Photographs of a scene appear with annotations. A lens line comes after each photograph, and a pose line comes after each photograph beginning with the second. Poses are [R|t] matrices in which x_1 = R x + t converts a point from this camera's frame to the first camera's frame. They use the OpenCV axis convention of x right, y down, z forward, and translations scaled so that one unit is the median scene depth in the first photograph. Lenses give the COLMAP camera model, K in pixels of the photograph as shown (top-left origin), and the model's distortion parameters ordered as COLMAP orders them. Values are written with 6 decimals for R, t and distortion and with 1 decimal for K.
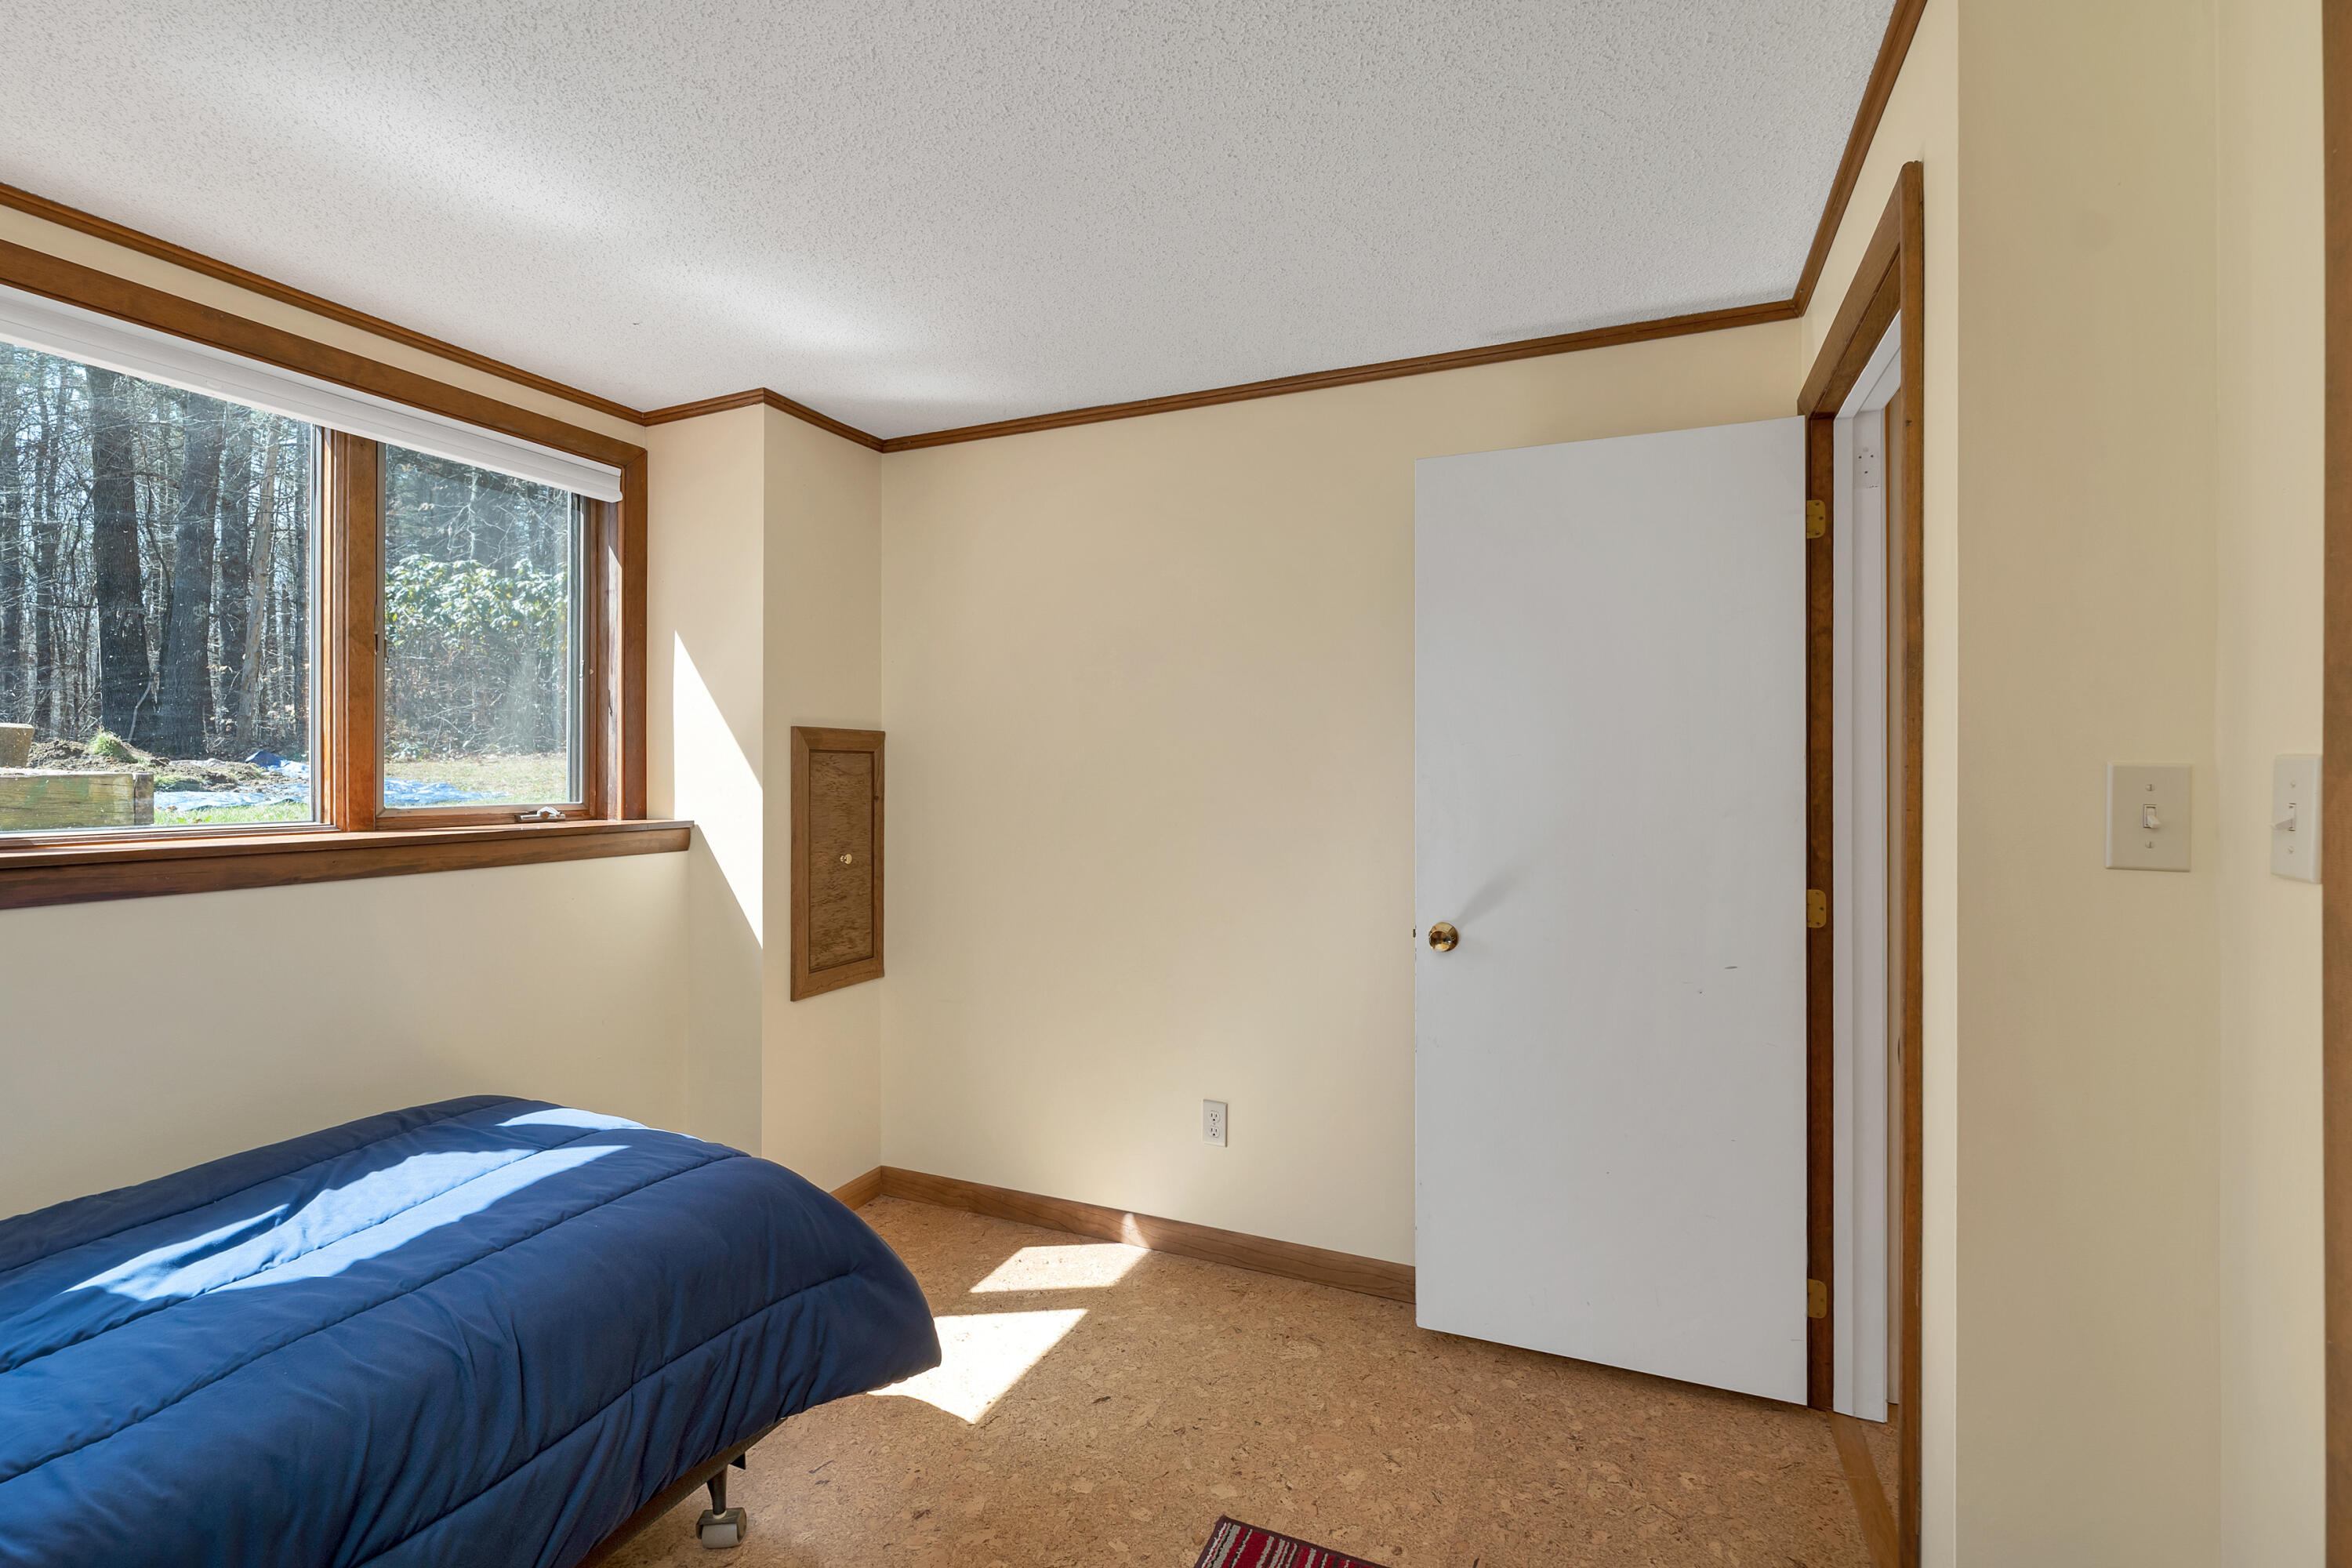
lens RADIAL K [[983.3, 0, 1179.3], [0, 983.3, 769.3], [0, 0, 1]] dist [-0.002818, 0.000402]
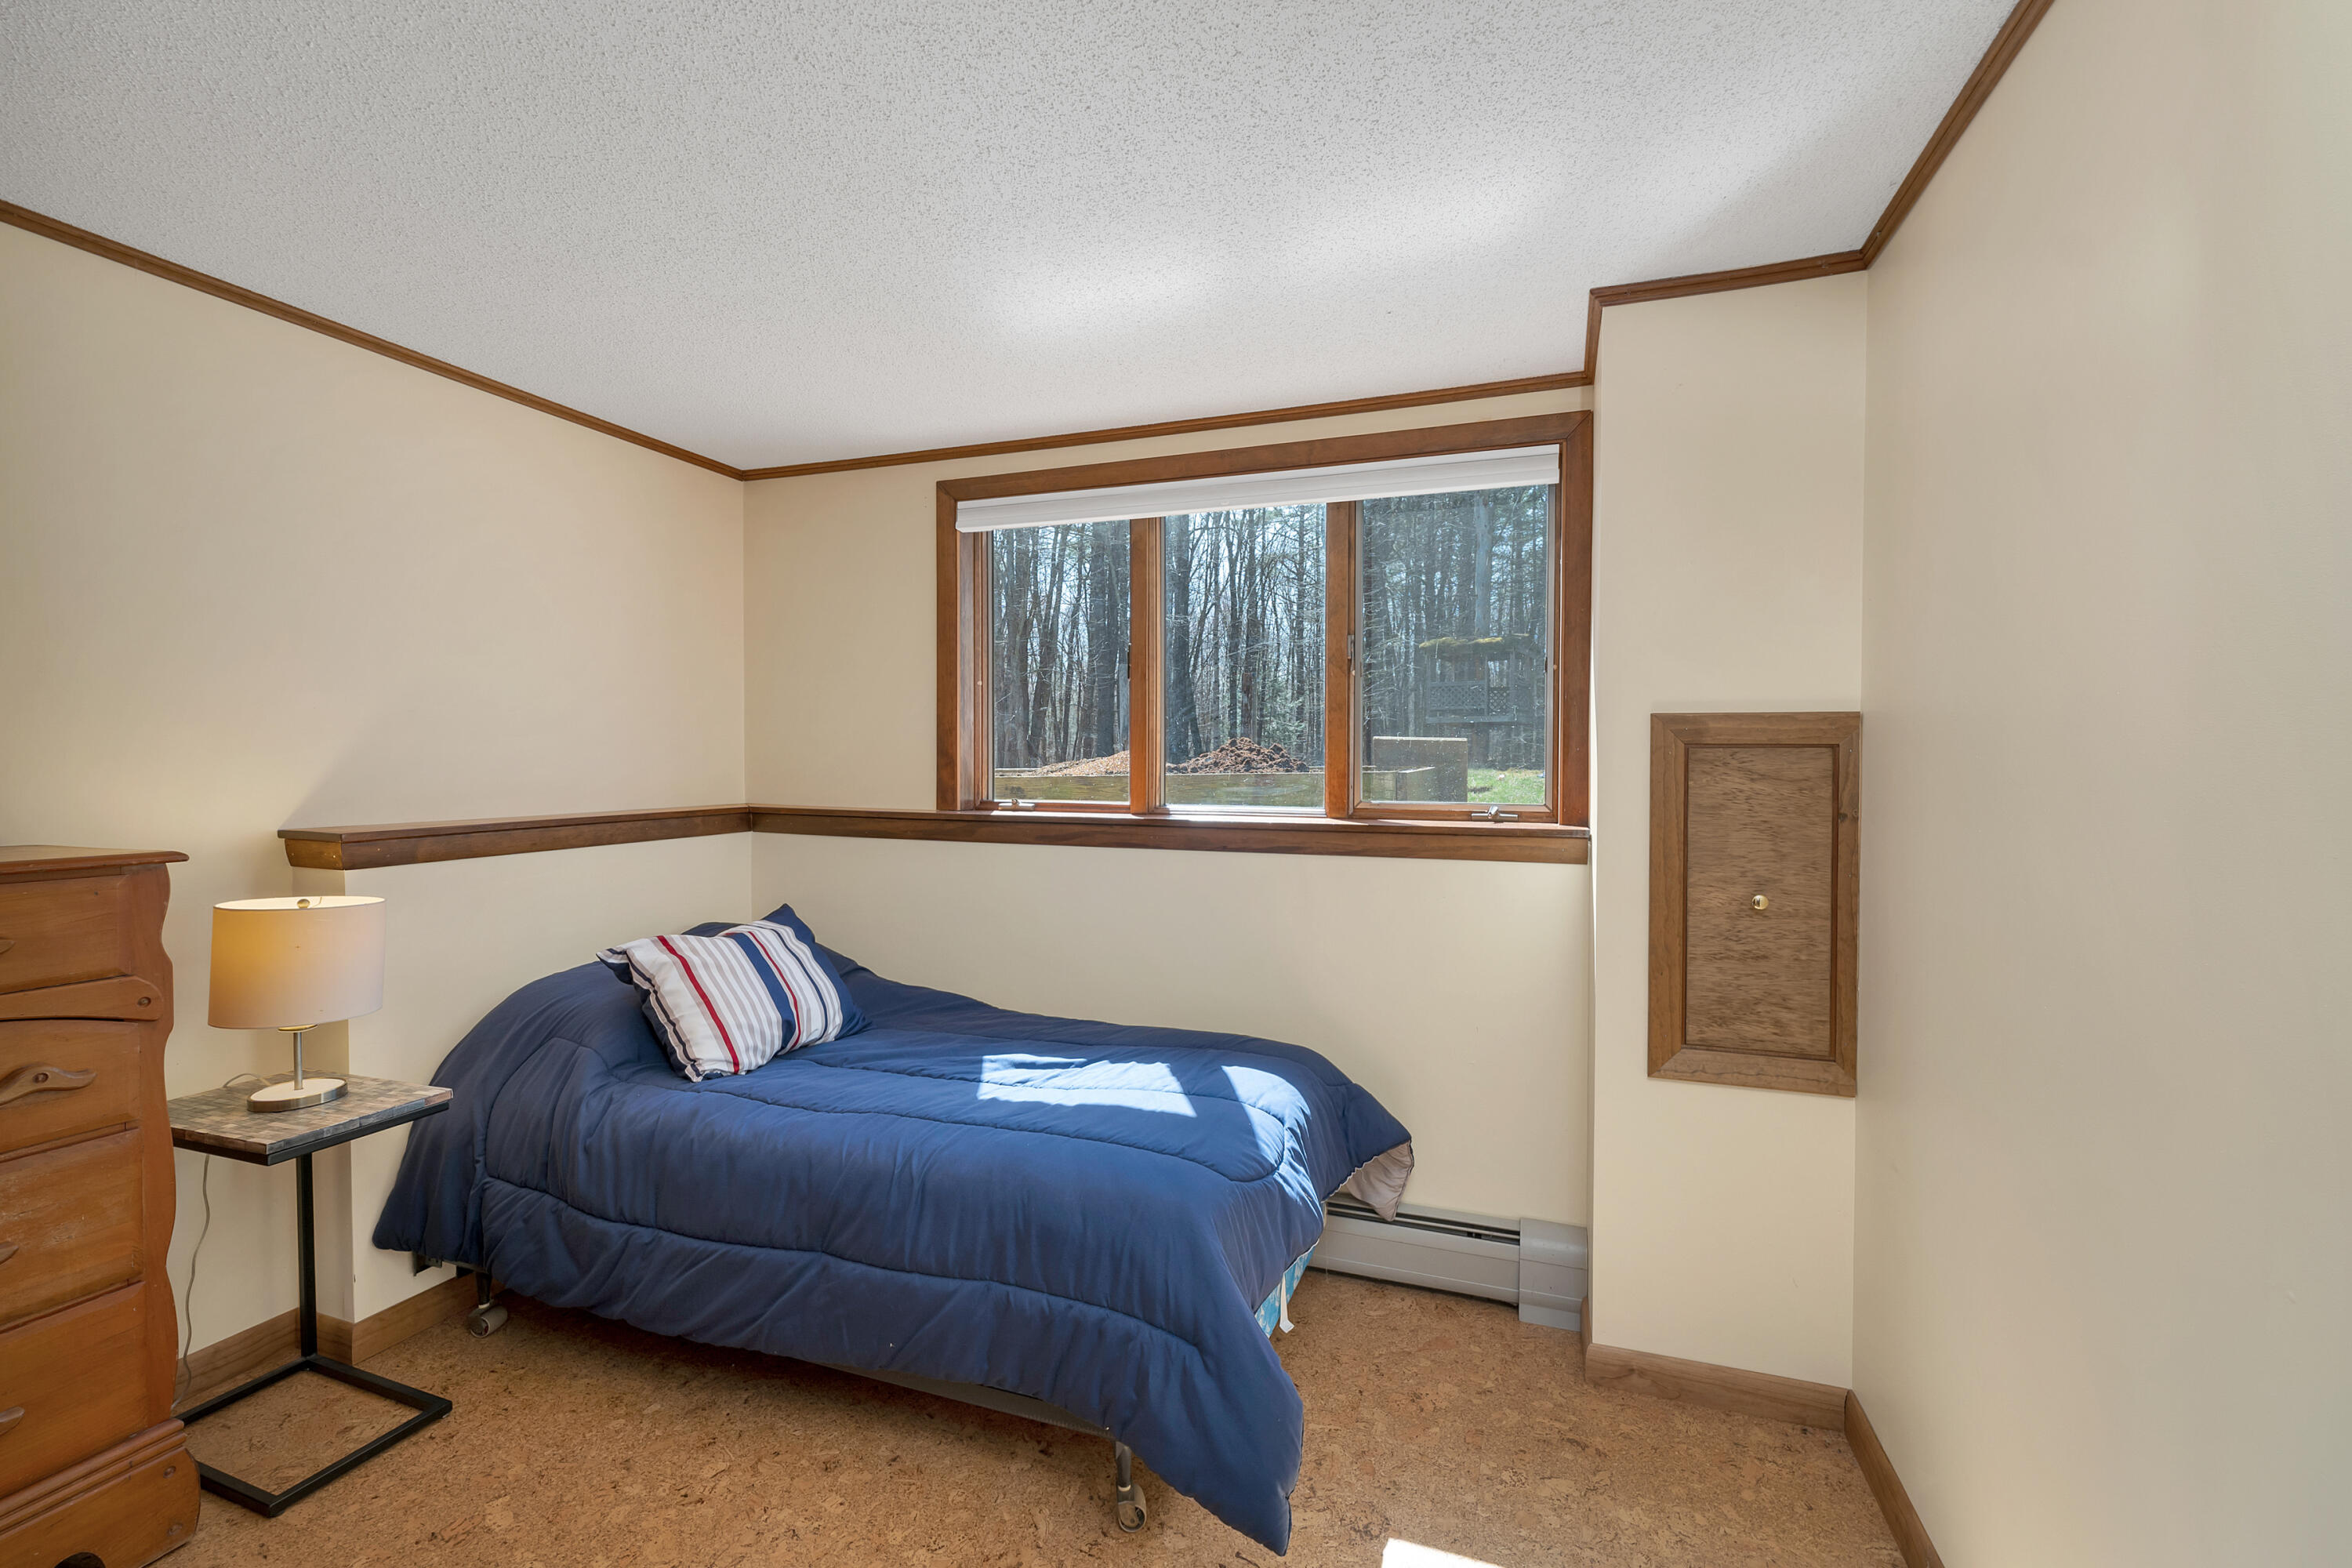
lens RADIAL K [[983.3, 0, 1181.9], [0, 983.3, 786.8], [0, 0, 1]] dist [-0.002818, 0.000402]
pose [[0.087238, 0.018918, -0.996008, 0.326880], [-0.006382, 0.999810, 0.018432, 0.000690], [0.996167, 0.004749, 0.087343, 0.570311]]
